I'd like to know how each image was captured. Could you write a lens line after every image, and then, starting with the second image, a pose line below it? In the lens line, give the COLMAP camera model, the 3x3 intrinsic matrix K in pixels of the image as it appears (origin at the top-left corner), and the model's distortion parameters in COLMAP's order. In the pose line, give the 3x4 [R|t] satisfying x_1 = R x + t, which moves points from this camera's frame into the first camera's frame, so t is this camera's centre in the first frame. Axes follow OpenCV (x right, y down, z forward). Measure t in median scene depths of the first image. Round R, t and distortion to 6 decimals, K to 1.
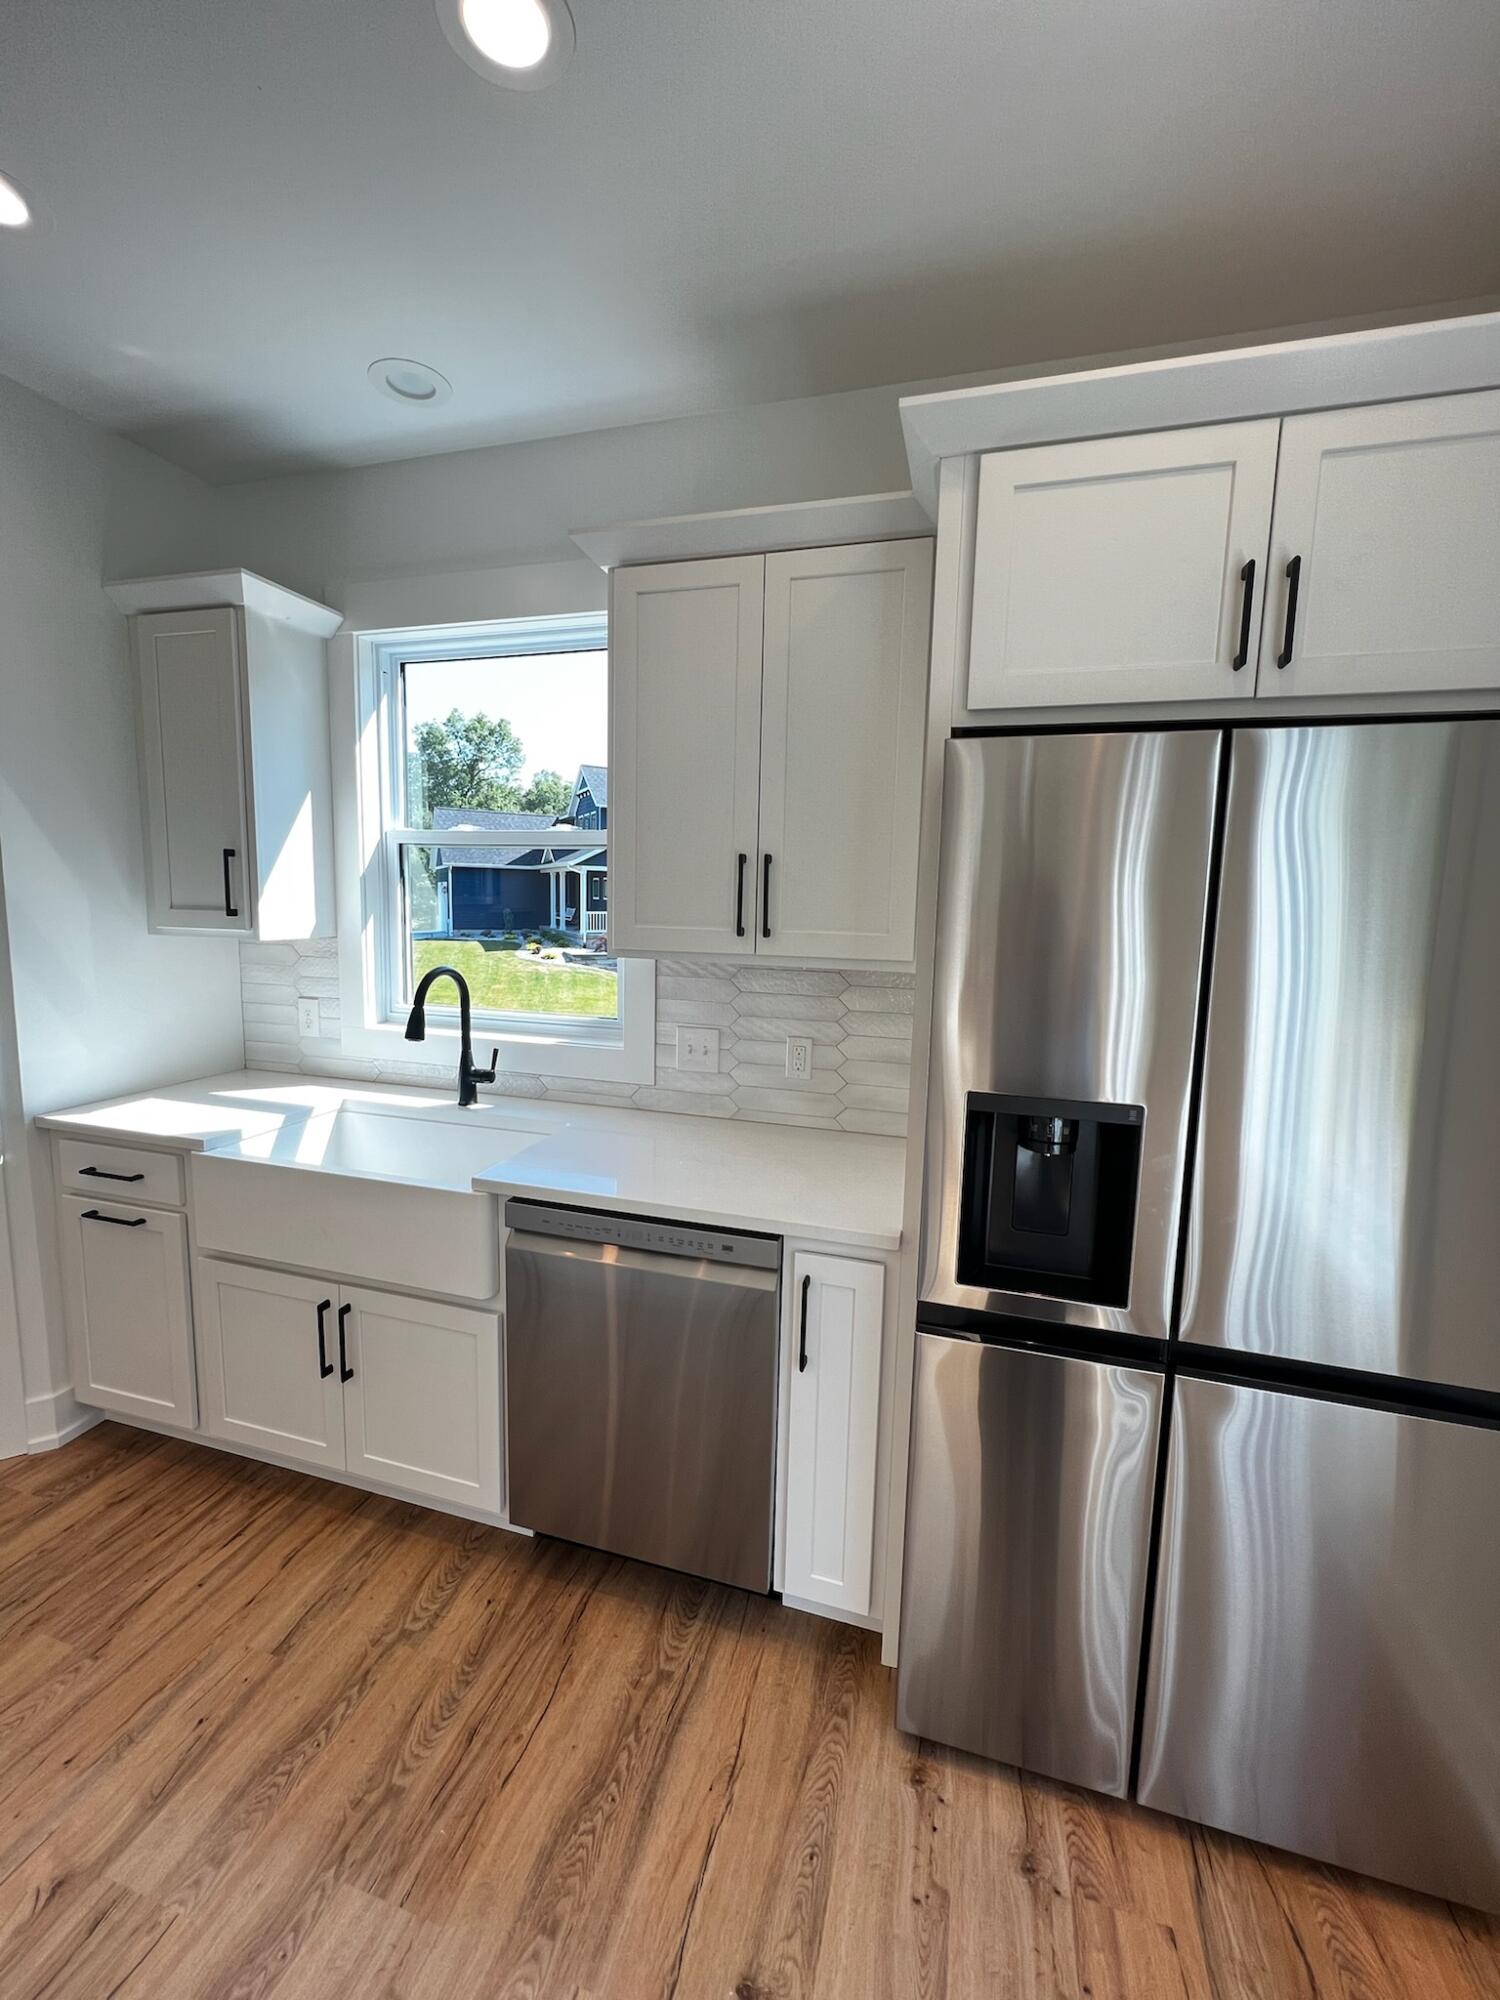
lens RADIAL K [[797.1, 0, 754.6], [0, 797.1, 990.1], [0, 0, 1]] dist [-0.001330, 0.000367]
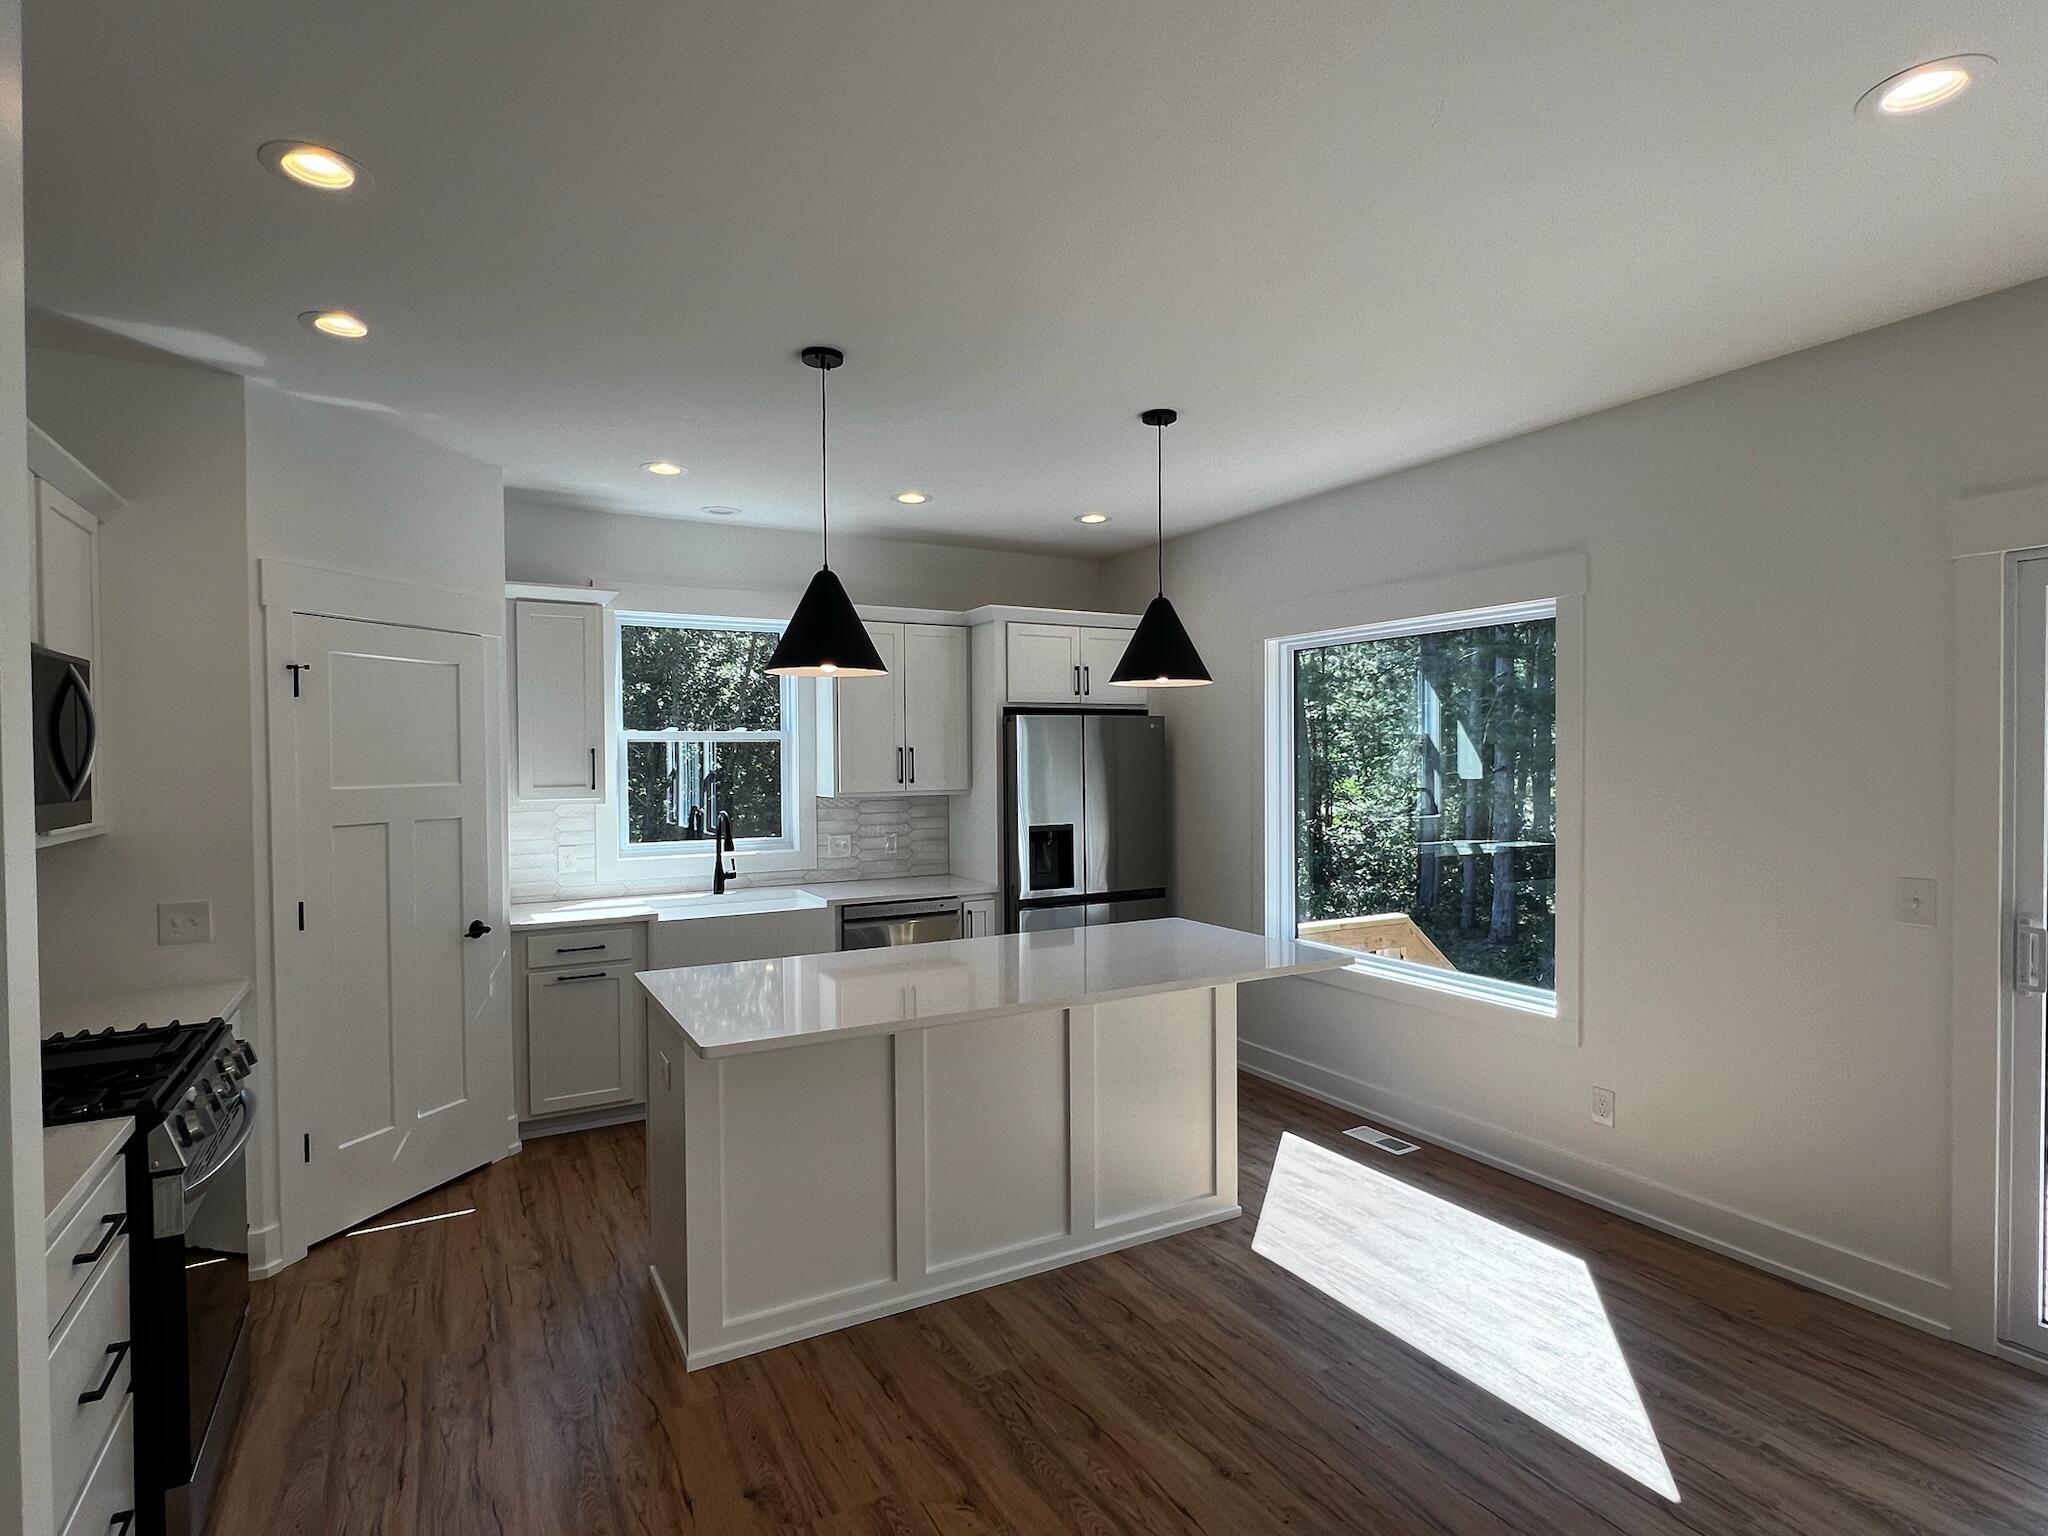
lens RADIAL K [[1046.9, 0, 1007.8], [0, 1046.9, 769.5], [0, 0, 1]] dist [-0.001073, -0.001631]
pose [[0.706225, -0.039846, 0.706866, -1.861720], [0.106646, 0.993010, -0.050574, 0.074471], [-0.699910, 0.111101, 0.705538, -1.286553]]
